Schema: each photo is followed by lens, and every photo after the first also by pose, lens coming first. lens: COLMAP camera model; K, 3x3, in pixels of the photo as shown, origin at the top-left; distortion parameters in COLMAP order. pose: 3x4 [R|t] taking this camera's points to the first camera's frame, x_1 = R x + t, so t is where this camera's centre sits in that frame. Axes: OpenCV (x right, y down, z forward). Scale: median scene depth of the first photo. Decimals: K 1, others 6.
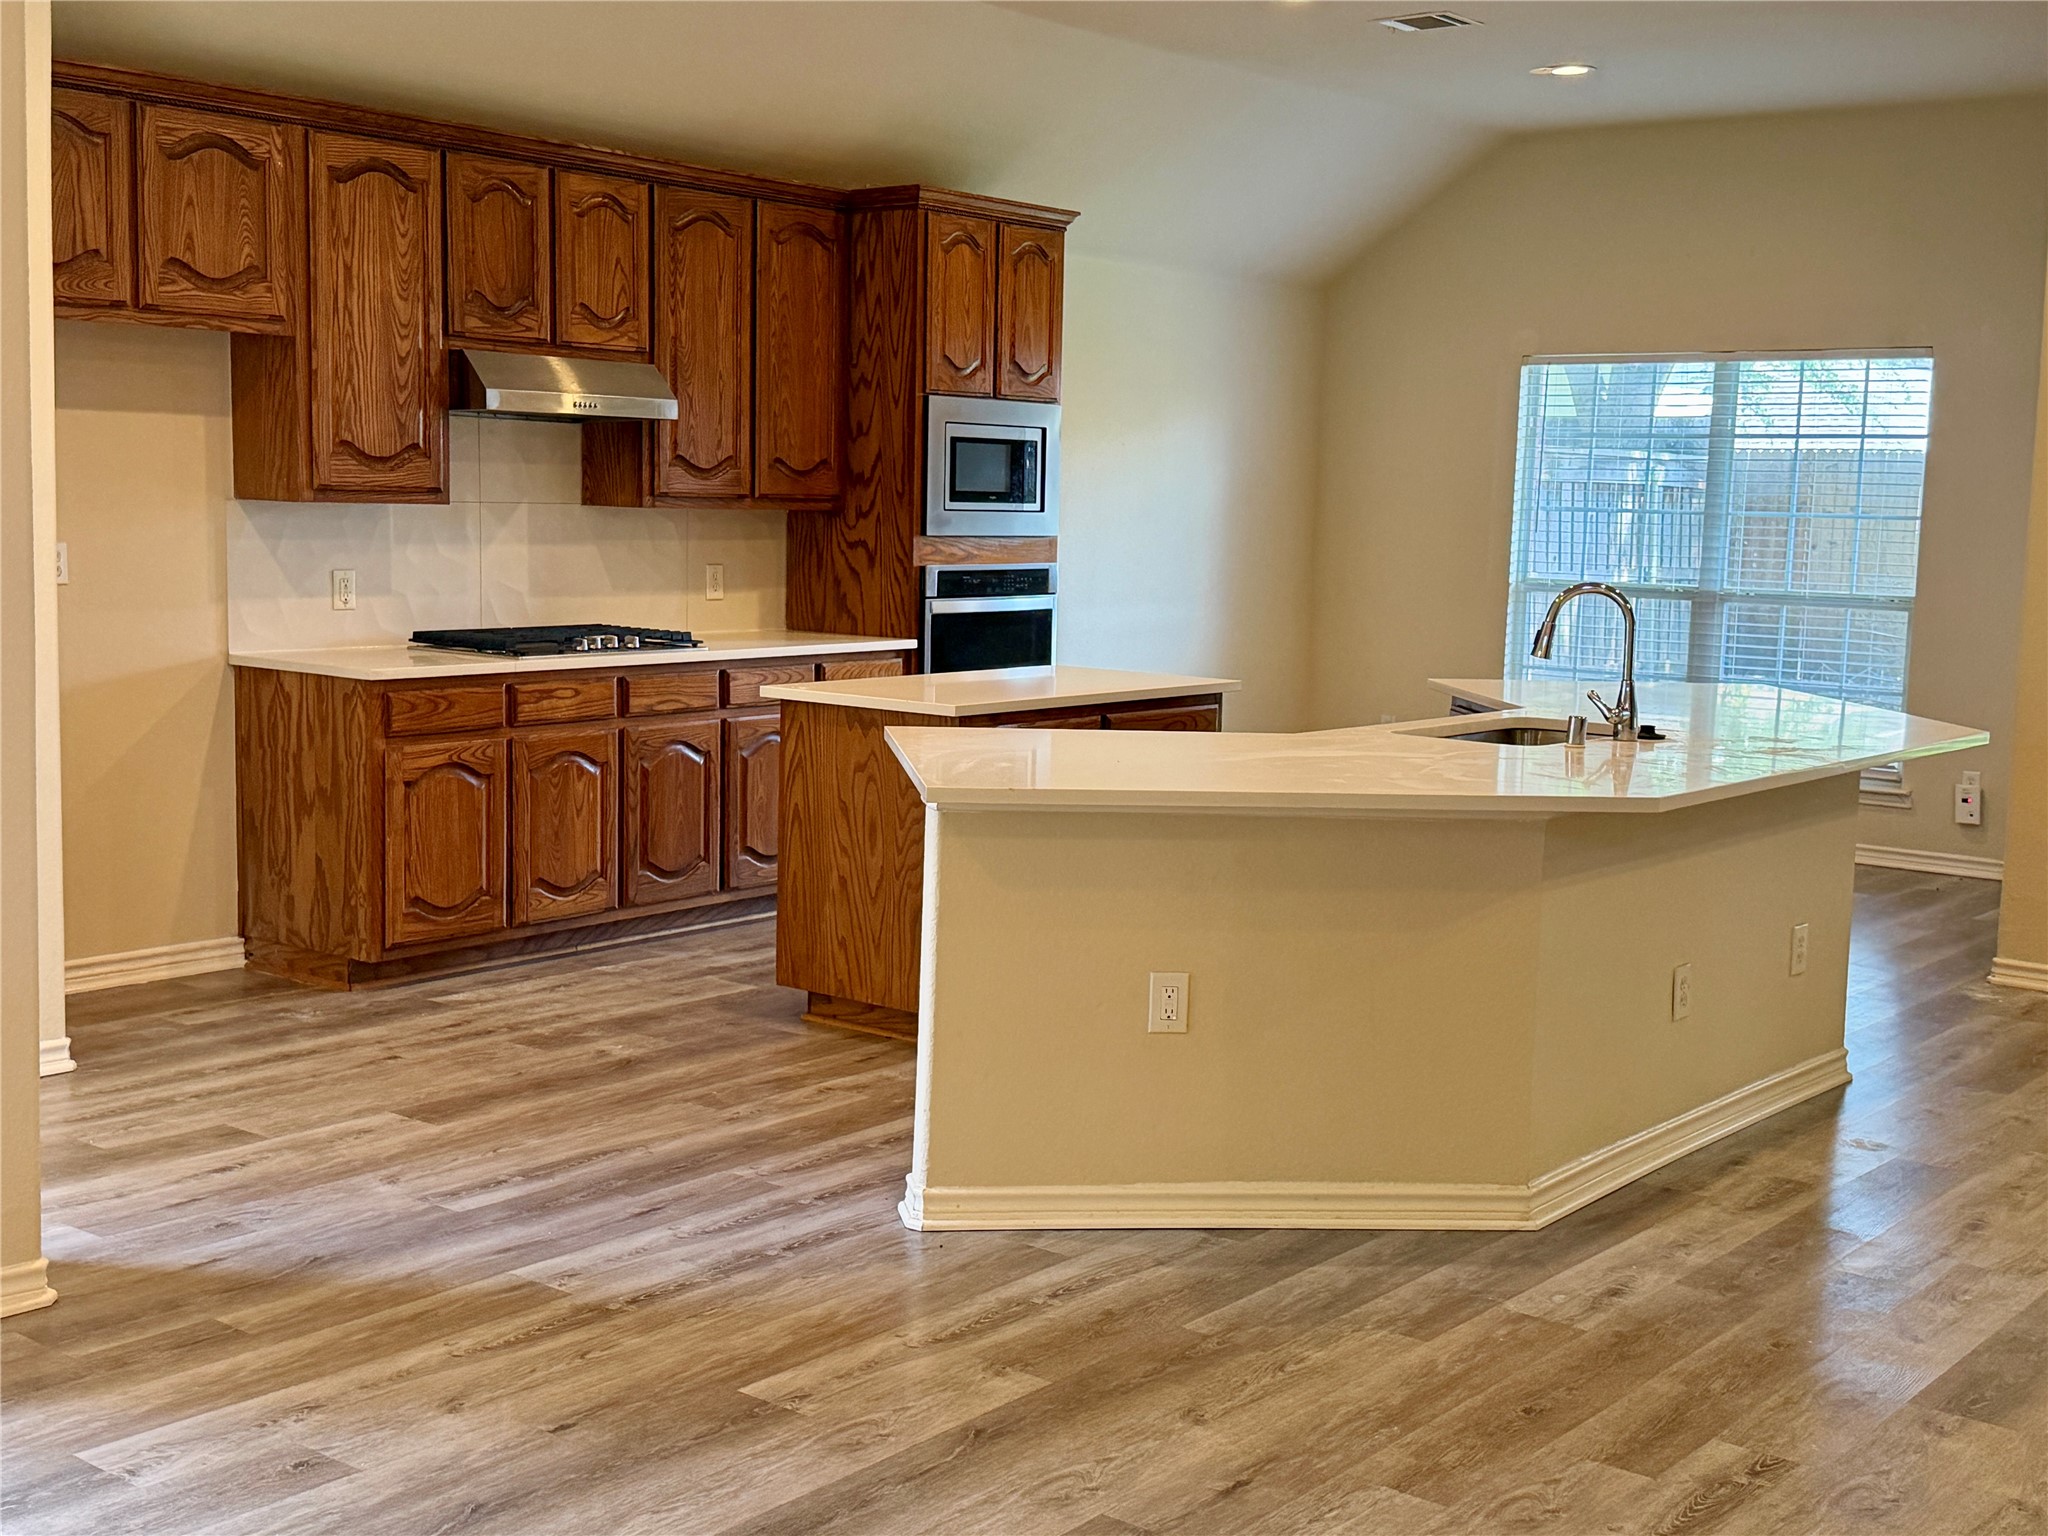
lens RADIAL K [[2406.0, 0, 1019.5], [0, 2406.0, 747.5], [0, 0, 1]] dist [0.201344, -0.449493]
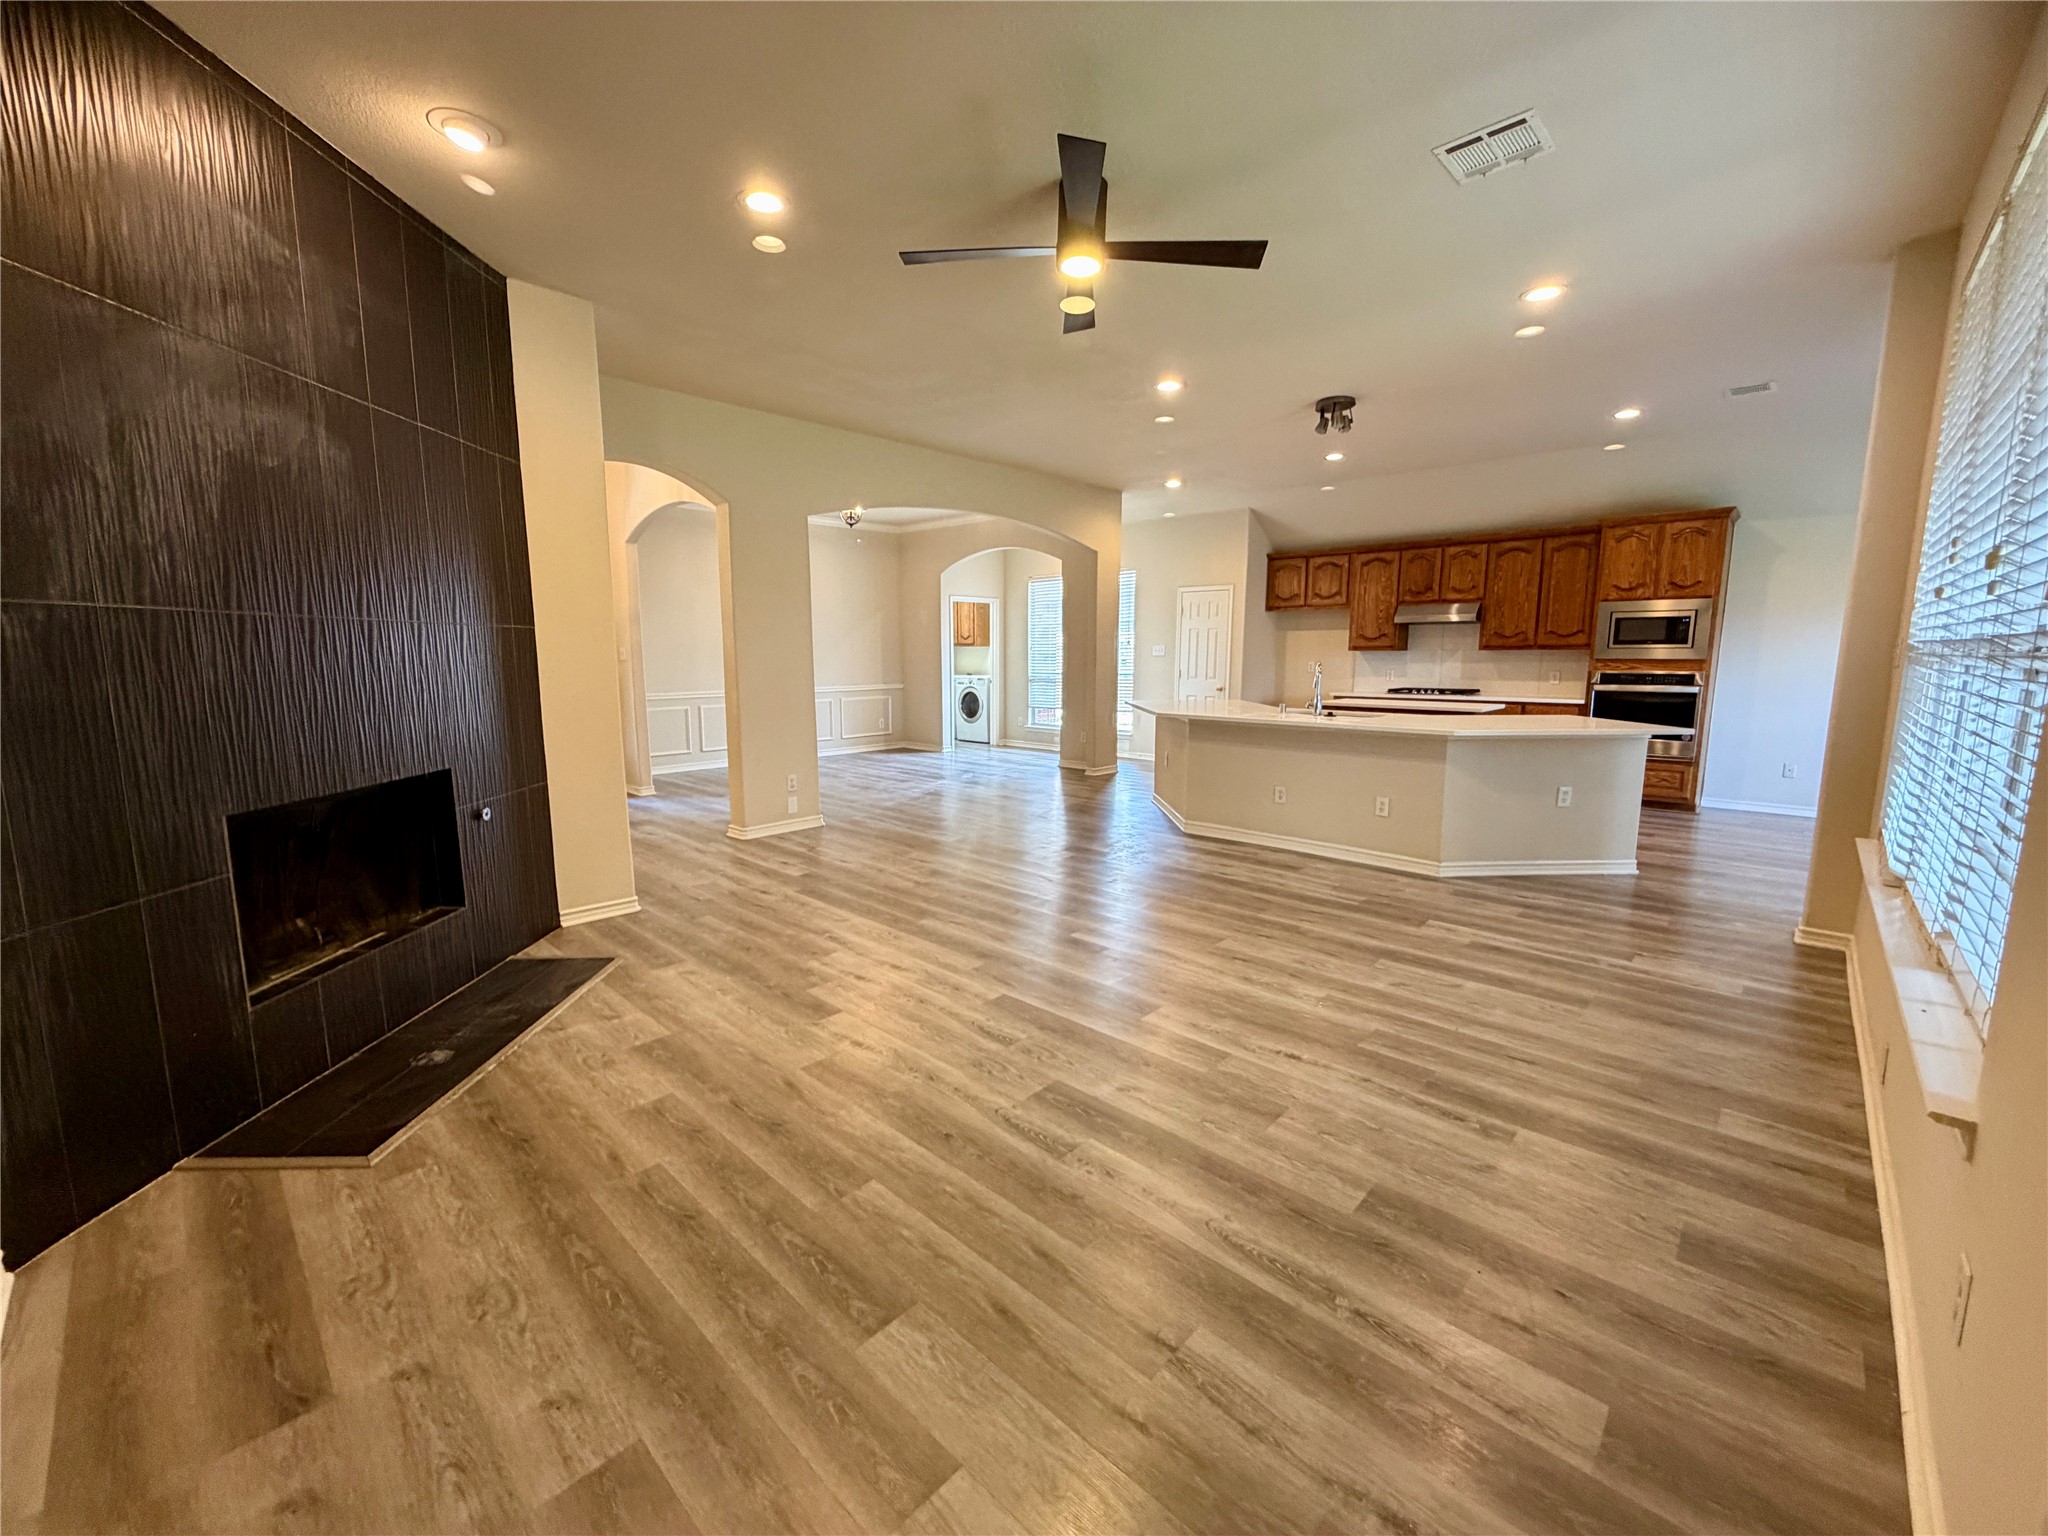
lens RADIAL K [[817.8, 0, 1017.4], [0, 817.8, 768.8], [0, 0, 1]] dist [0.000122, 0.000408]
pose [[-0.090334, 0.112357, -0.989553, 1.117058], [-0.109238, 0.986503, 0.121983, -0.017701], [0.989902, 0.119116, -0.076841, 0.634600]]
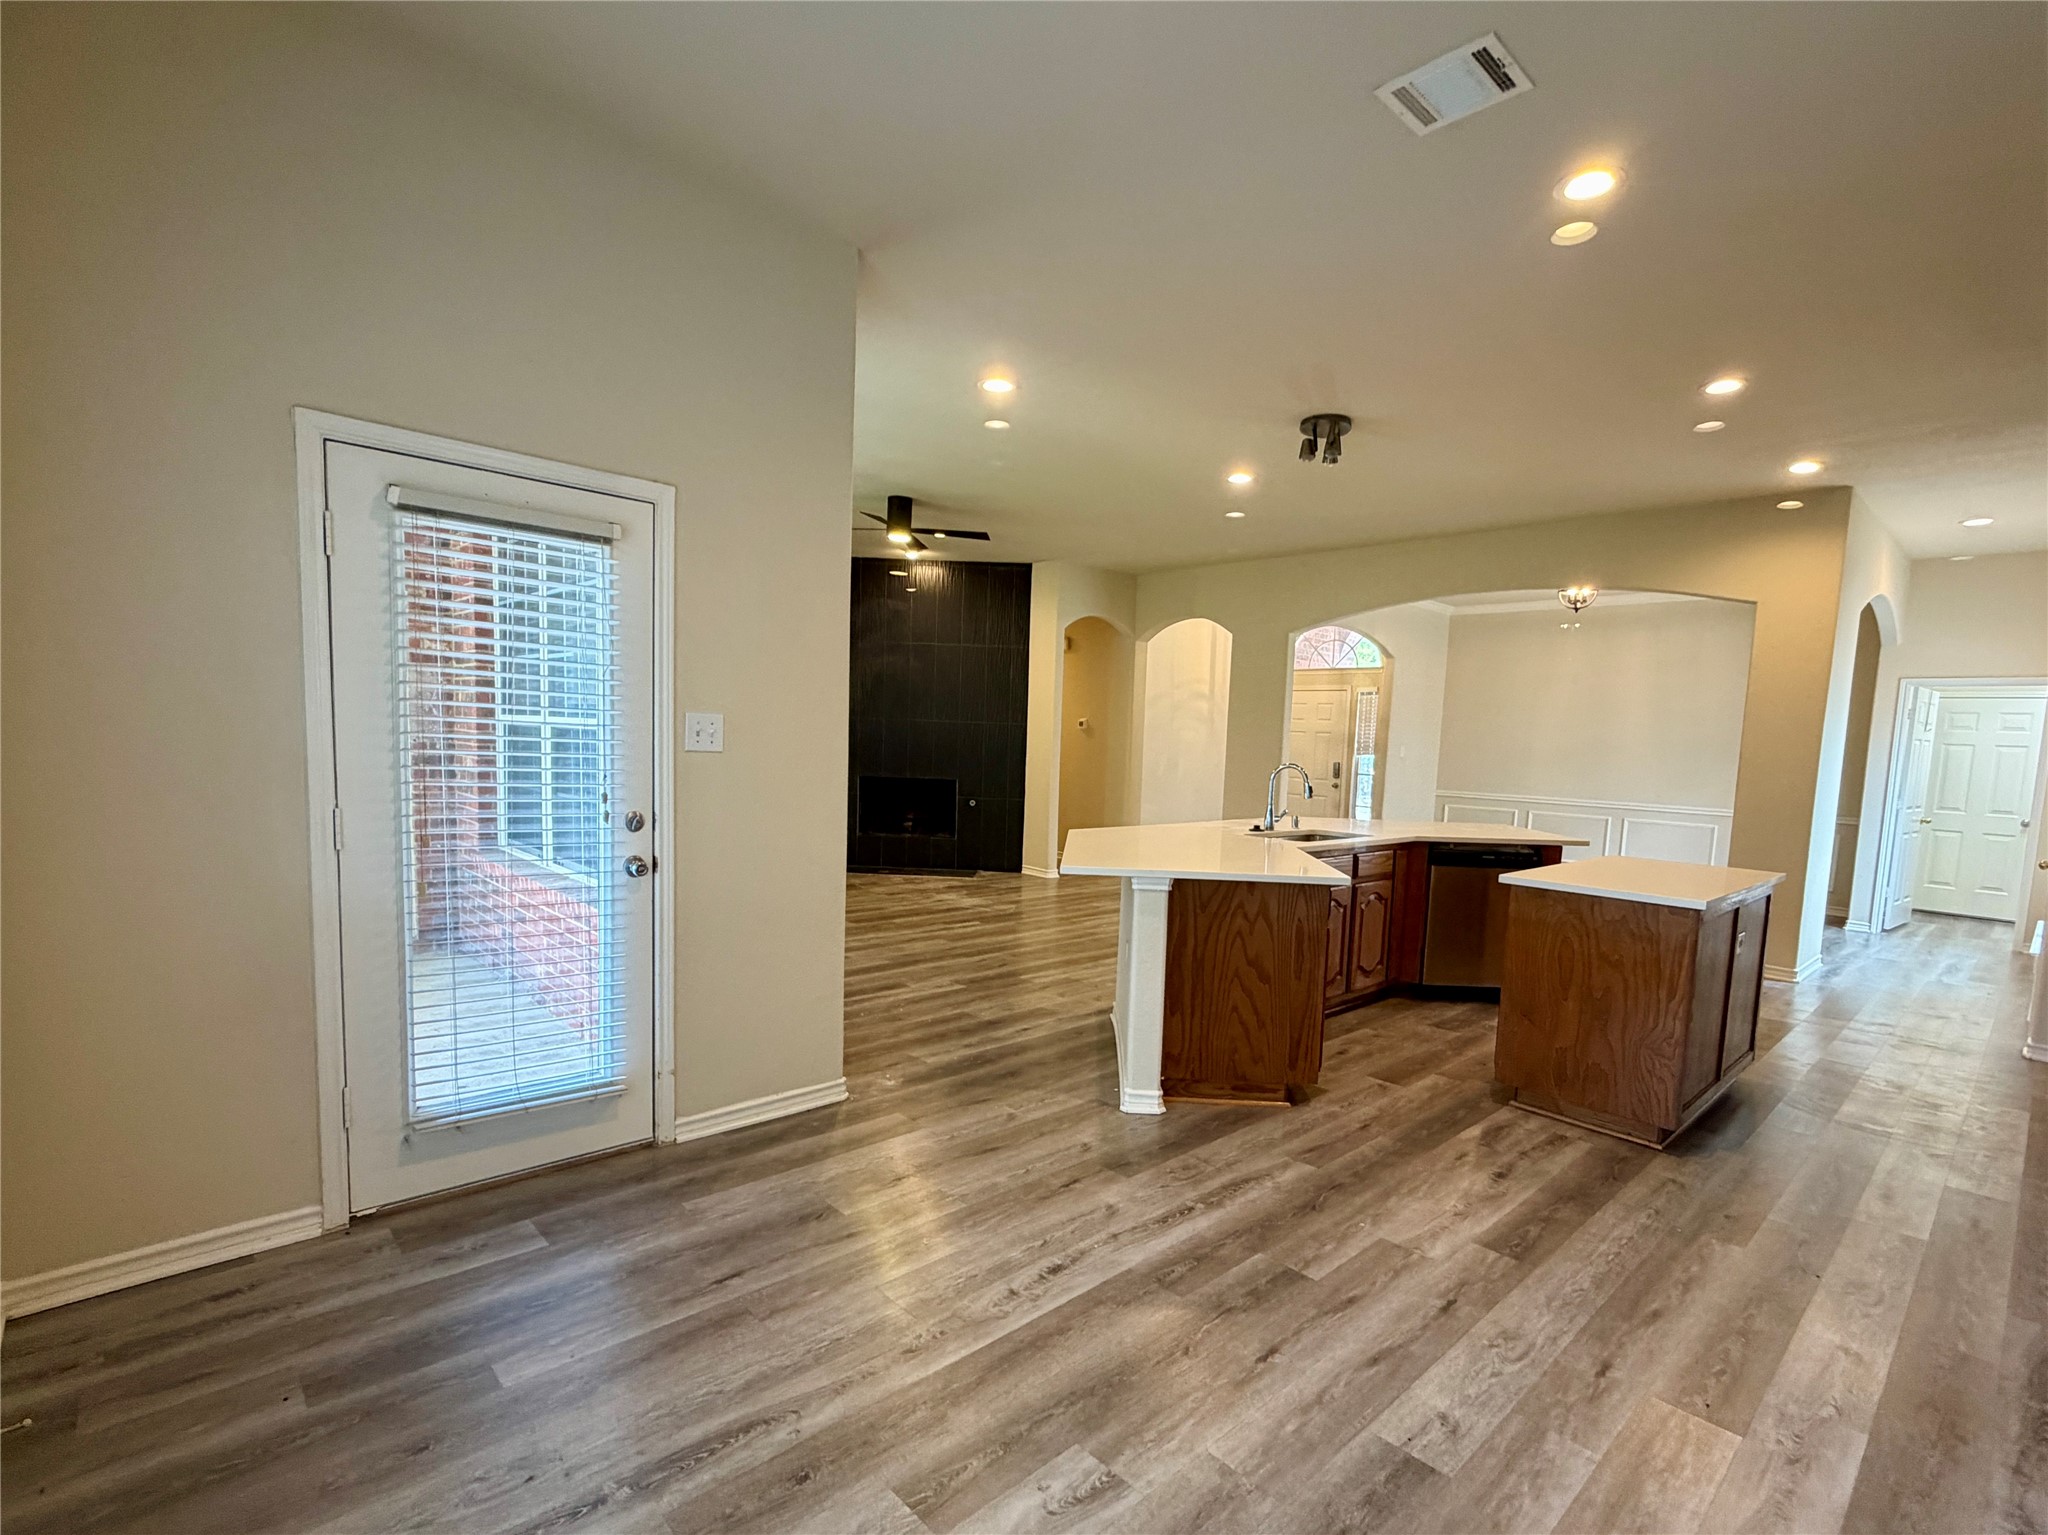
lens RADIAL K [[967.1, 0, 1065.0], [0, 967.1, 825.2], [0, 0, 1]] dist [-0.000274, -0.000047]
pose [[-0.988529, -0.077884, 0.129402, 0.282918], [-0.050443, 0.977838, 0.203195, -0.161276], [-0.142360, 0.194337, -0.970550, 1.681562]]
